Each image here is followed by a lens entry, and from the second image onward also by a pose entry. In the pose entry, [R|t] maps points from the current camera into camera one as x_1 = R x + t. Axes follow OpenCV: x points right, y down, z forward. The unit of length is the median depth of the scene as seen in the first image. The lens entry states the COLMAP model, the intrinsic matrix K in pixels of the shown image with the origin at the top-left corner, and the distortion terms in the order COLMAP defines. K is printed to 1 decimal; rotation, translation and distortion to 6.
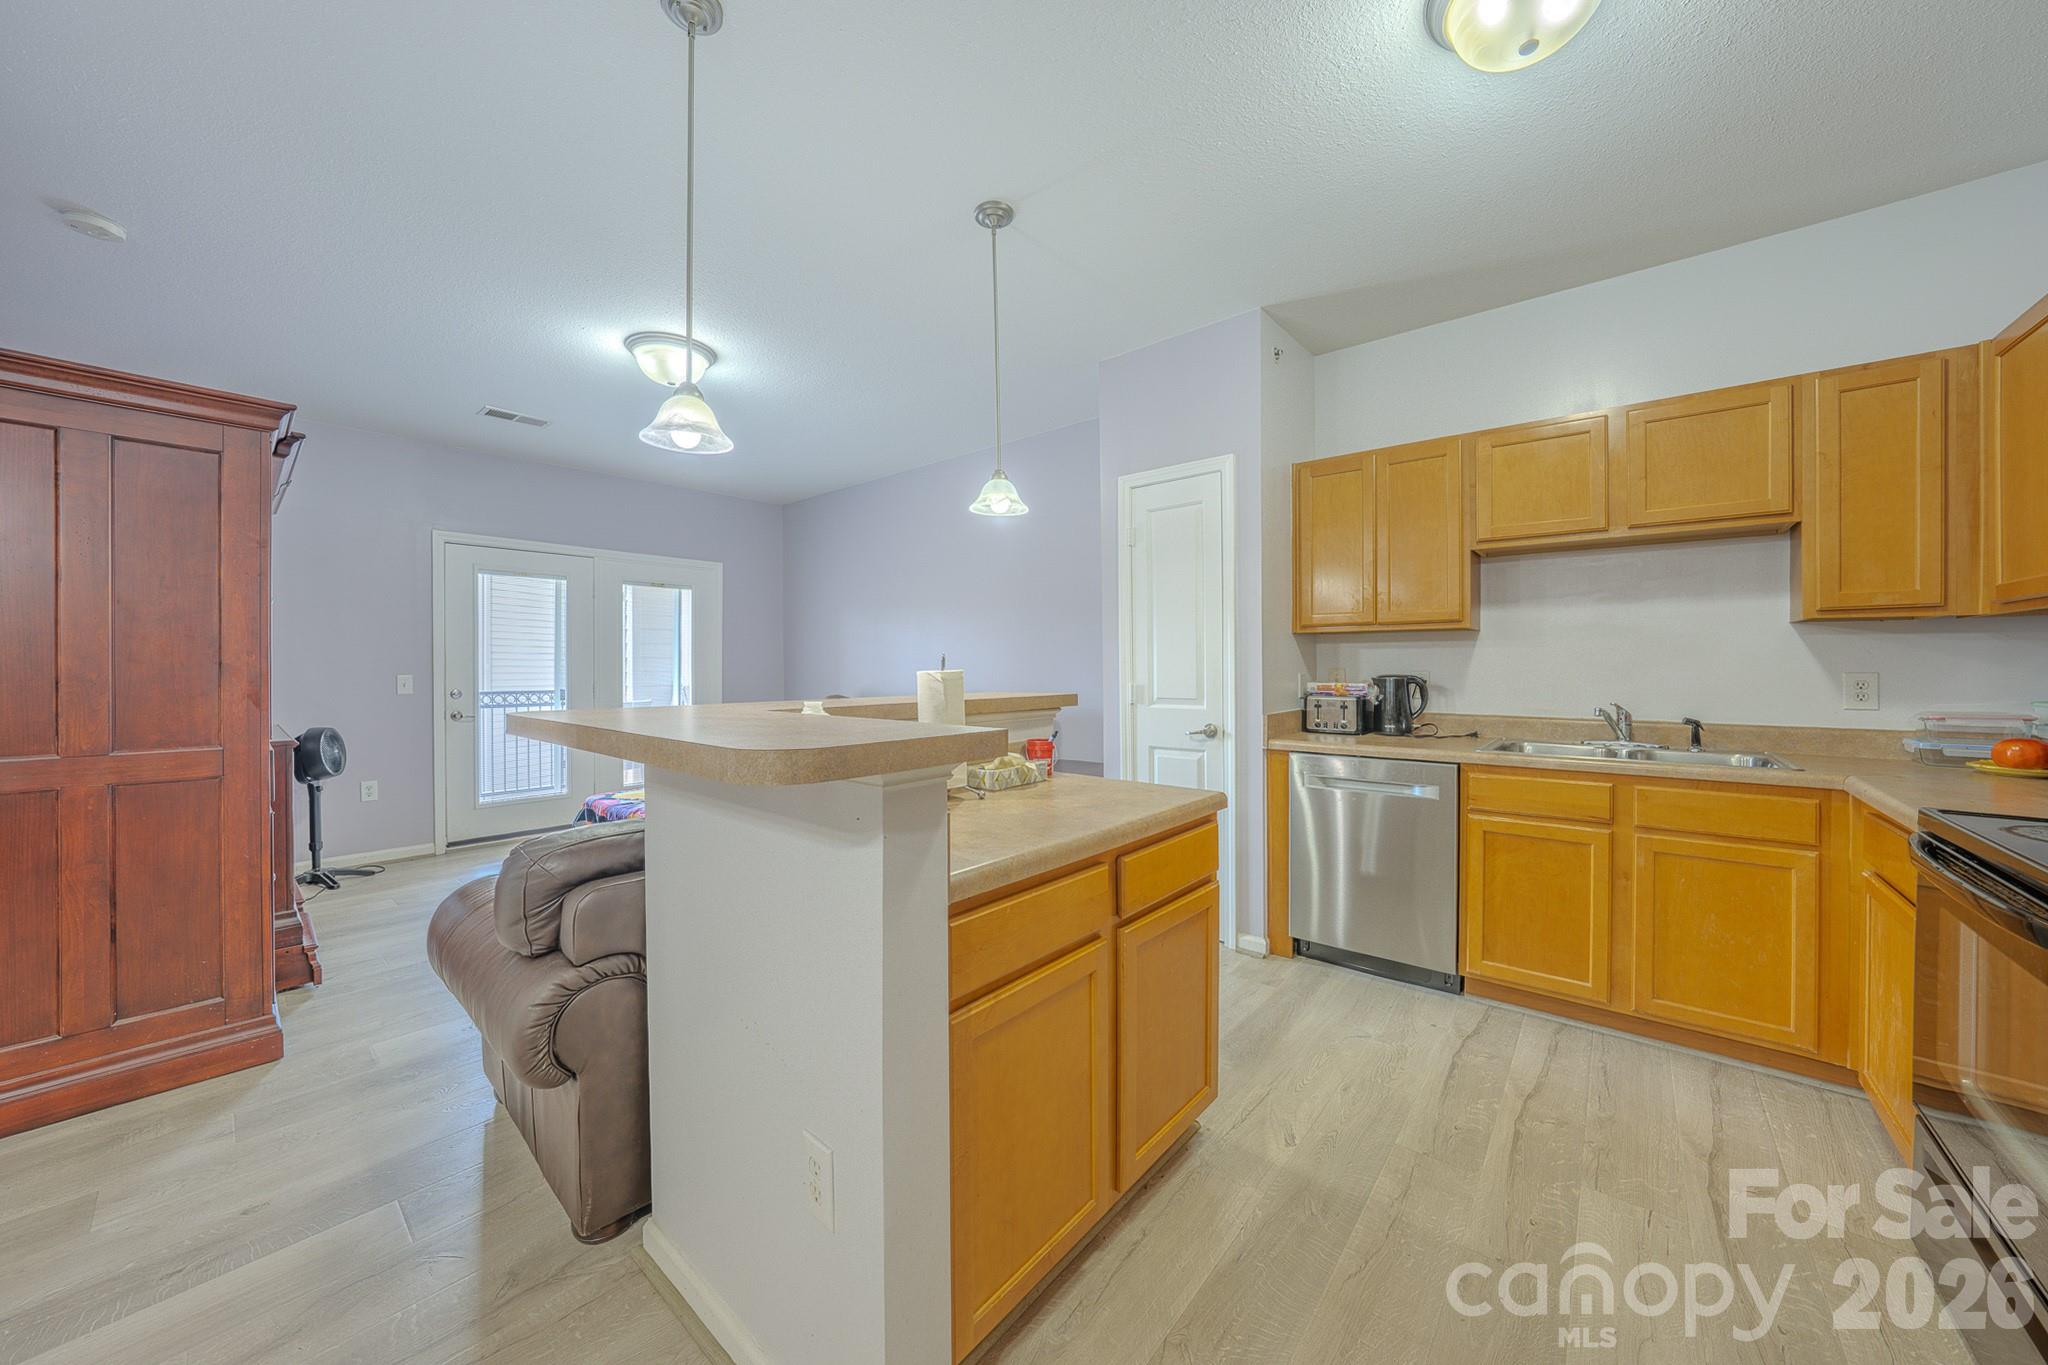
lens RADIAL K [[726.6, 0, 1033.2], [0, 726.6, 673.7], [0, 0, 1]] dist [-0.015040, 0.000022]
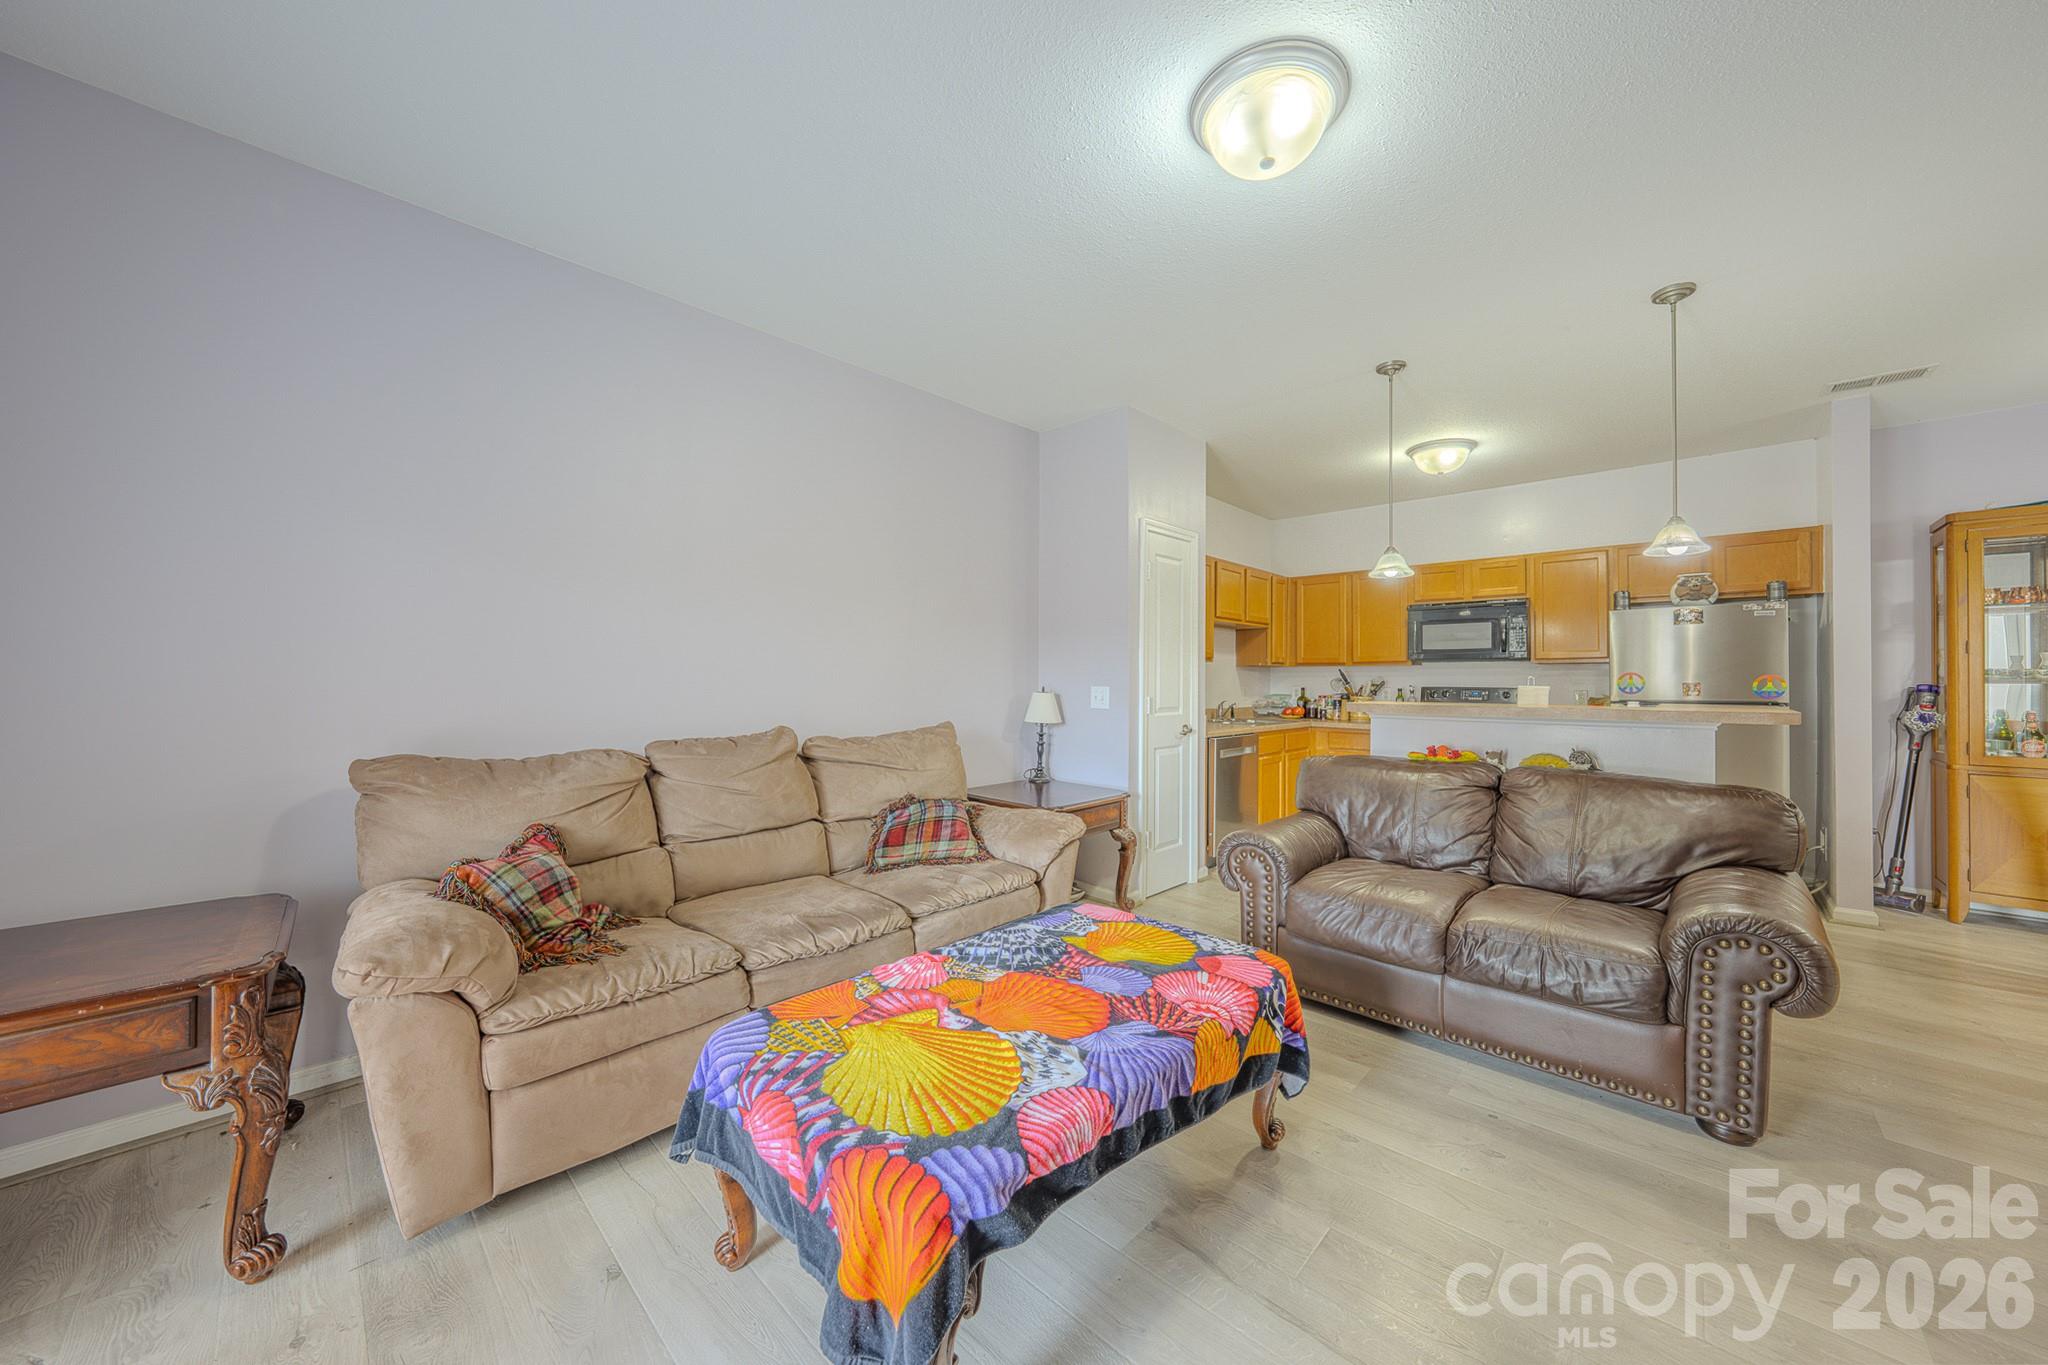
lens RADIAL K [[701.7, 0, 1029.5], [0, 701.7, 677.8], [0, 0, 1]] dist [-0.019153, 0.000198]
pose [[0.053518, 0.008638, 0.998530, -1.372505], [0.003412, 0.999955, -0.008833, -0.008731], [-0.998561, 0.003880, 0.053486, 1.513131]]
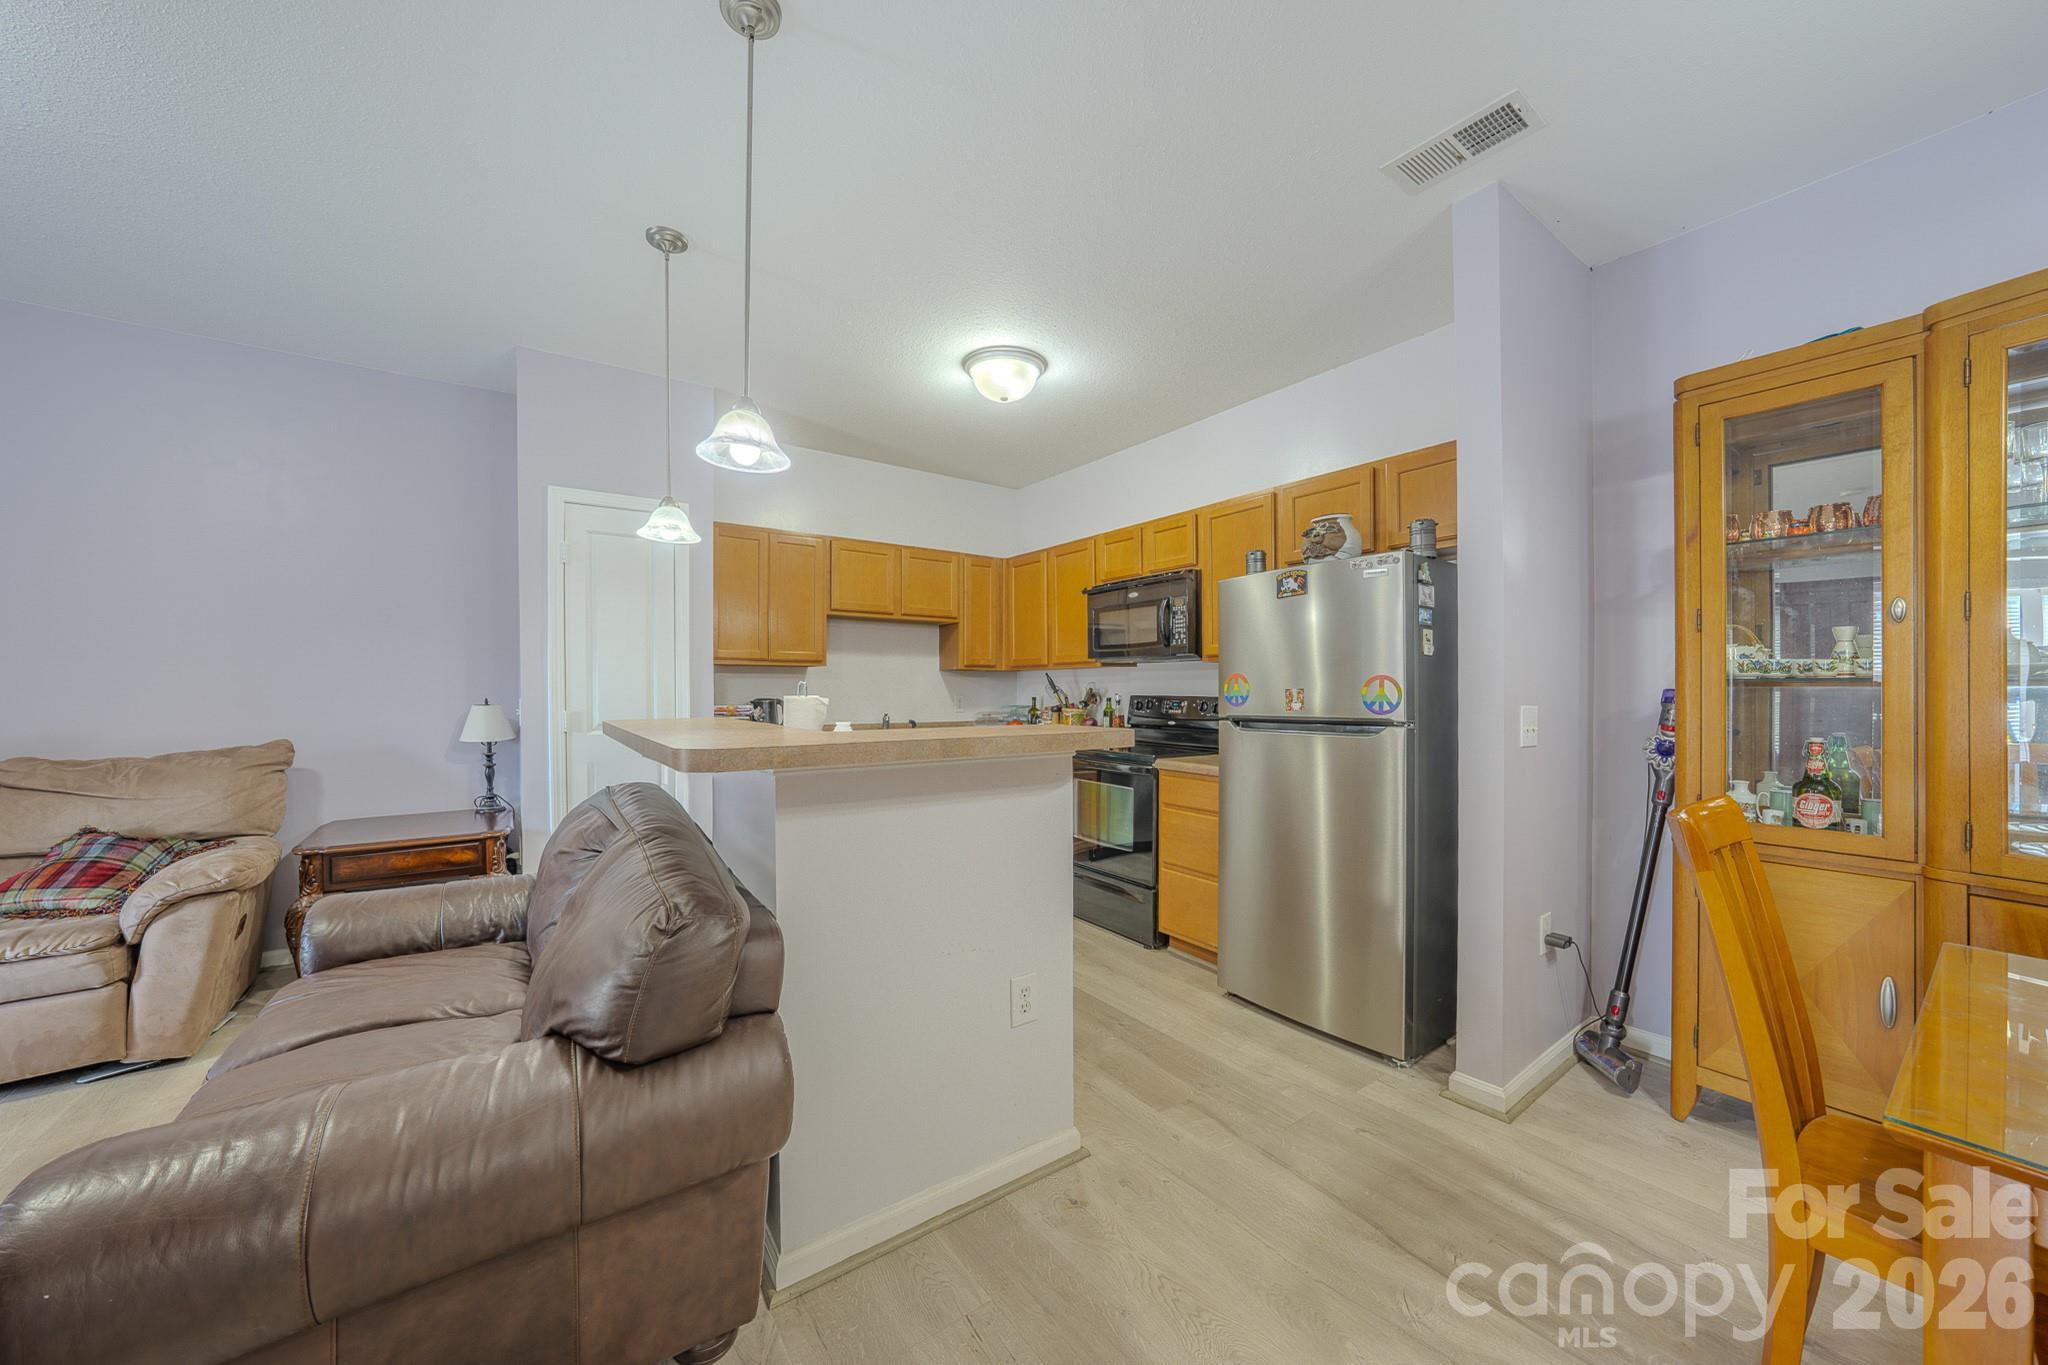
lens RADIAL K [[743.1, 0, 1019.6], [0, 743.1, 695.2], [0, 0, 1]] dist [-0.034514, 0.008777]
pose [[0.242721, -0.003860, 0.970088, -0.876761], [0.009641, 0.999952, 0.001567, -0.002259], [-0.970048, 0.008972, 0.242747, 0.275361]]
